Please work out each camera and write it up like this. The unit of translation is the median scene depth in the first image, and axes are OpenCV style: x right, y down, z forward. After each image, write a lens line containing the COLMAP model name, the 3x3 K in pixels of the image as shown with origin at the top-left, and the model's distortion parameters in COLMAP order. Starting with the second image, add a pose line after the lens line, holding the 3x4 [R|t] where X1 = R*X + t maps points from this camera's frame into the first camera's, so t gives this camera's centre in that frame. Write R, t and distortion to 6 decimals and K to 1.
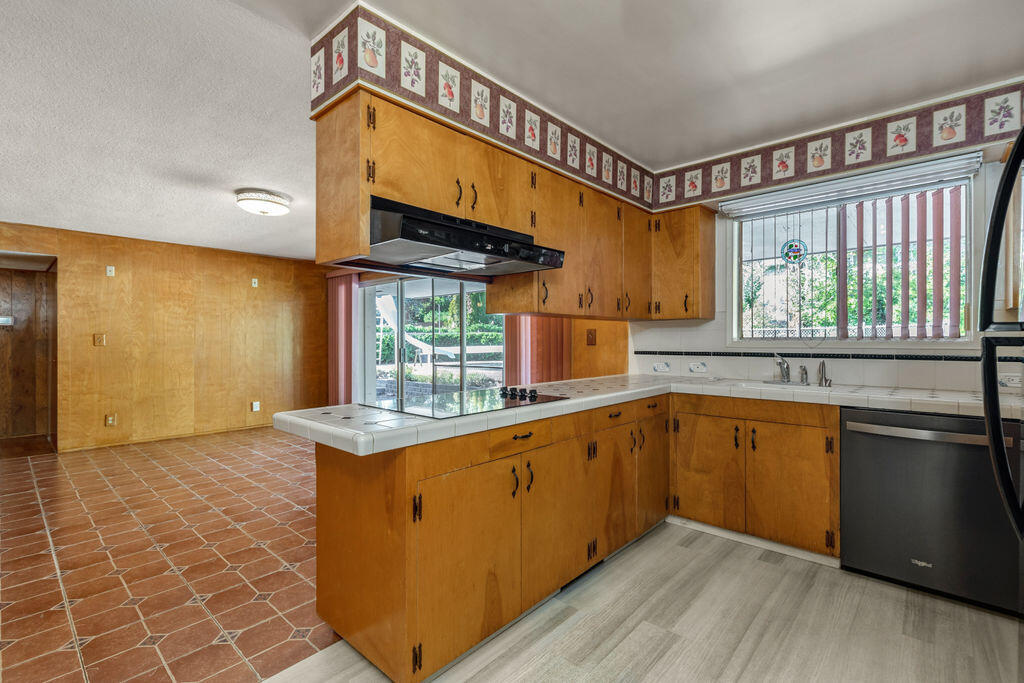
lens RADIAL K [[459.4, 0, 517.3], [0, 459.4, 342.7], [0, 0, 1]] dist [0.009092, -0.002853]
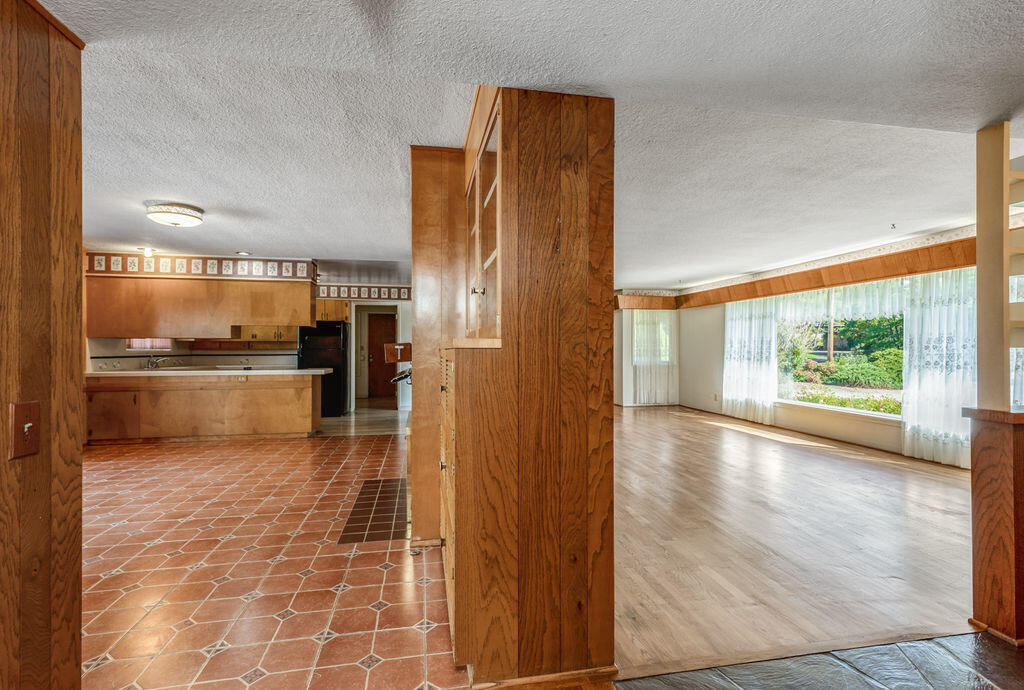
lens RADIAL K [[470.8, 0, 514.2], [0, 470.8, 346.5], [0, 0, 1]] dist [-0.005044, 0.001371]
pose [[-0.799431, 0.009059, 0.600689, -2.601045], [0.006495, 0.999958, -0.006436, 0.005962], [-0.600723, -0.001244, -0.799457, 2.021830]]
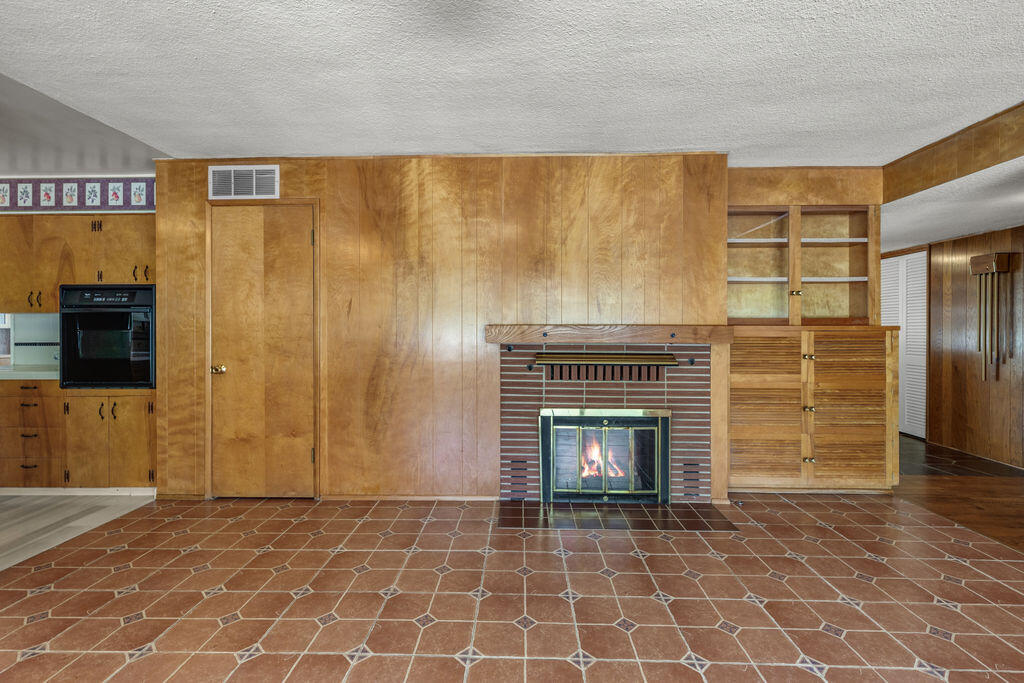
lens RADIAL K [[459.4, 0, 509.0], [0, 459.4, 337.7], [0, 0, 1]] dist [0.009092, -0.002853]
pose [[-0.765581, 0.004505, -0.643324, -0.556418], [-0.002203, 0.999951, 0.009624, 0.001537], [0.643336, 0.008786, -0.765534, 1.863207]]
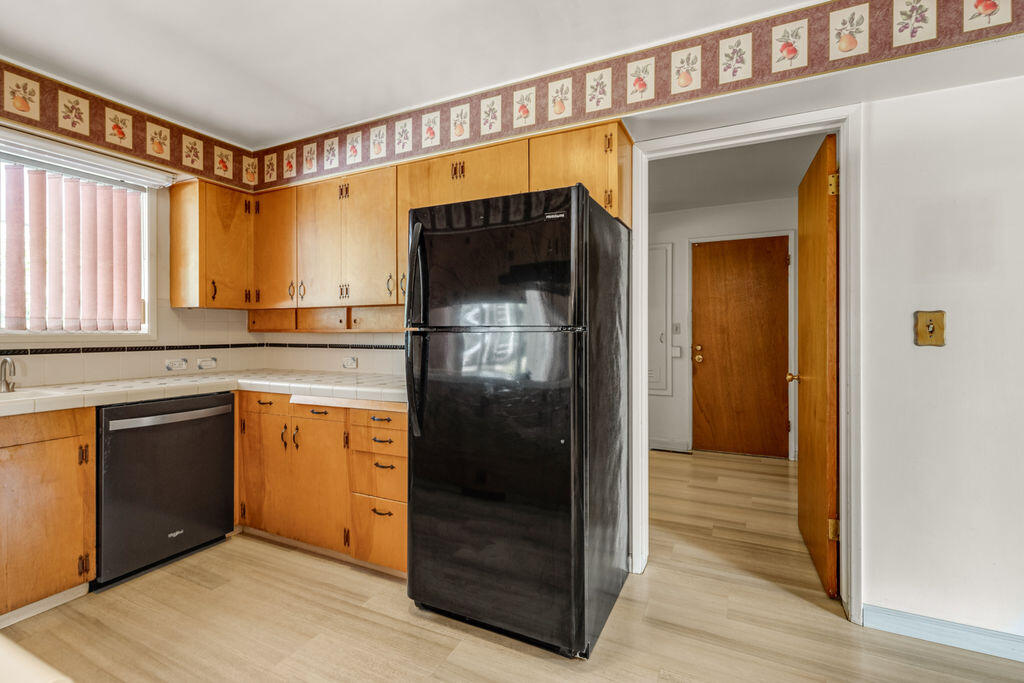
lens RADIAL K [[459.4, 0, 507.3], [0, 459.4, 333.7], [0, 0, 1]] dist [0.009092, -0.002853]
pose [[-0.256891, -0.001975, 0.966438, -0.319833], [0.005684, 0.999978, 0.003554, -0.001202], [-0.966424, 0.006406, -0.256874, 0.412195]]
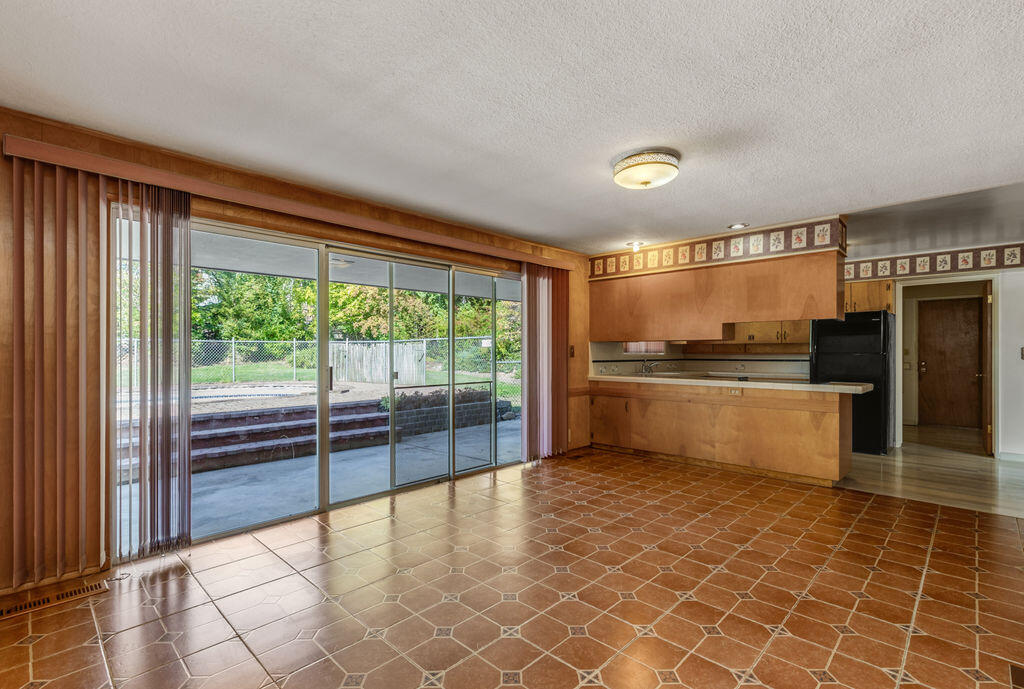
lens RADIAL K [[470.8, 0, 507.0], [0, 470.8, 352.4], [0, 0, 1]] dist [-0.005044, 0.001371]
pose [[0.056231, 0.005494, 0.998403, -1.937840], [0.001004, 0.999984, -0.005559, -0.000242], [-0.998417, 0.001315, 0.056225, 1.730501]]
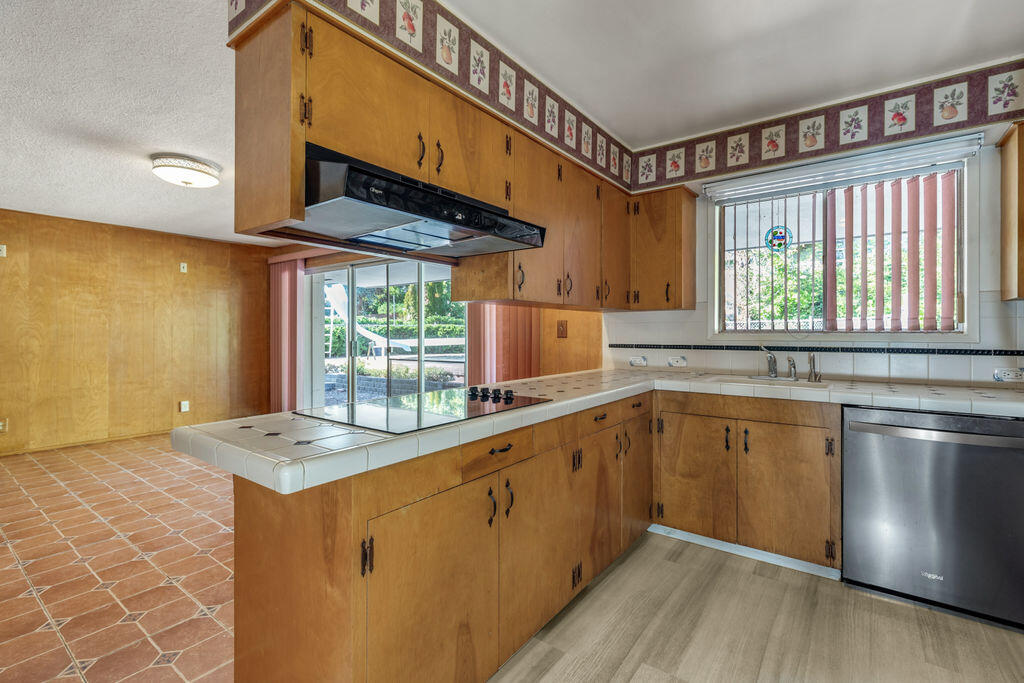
lens RADIAL K [[459.4, 0, 516.6], [0, 459.4, 333.8], [0, 0, 1]] dist [0.009092, -0.002853]
pose [[0.995704, 0.000957, 0.092586, -0.025319], [-0.000710, 0.999996, -0.002696, 0.000005], [-0.092588, 0.002619, 0.995701, 0.129370]]
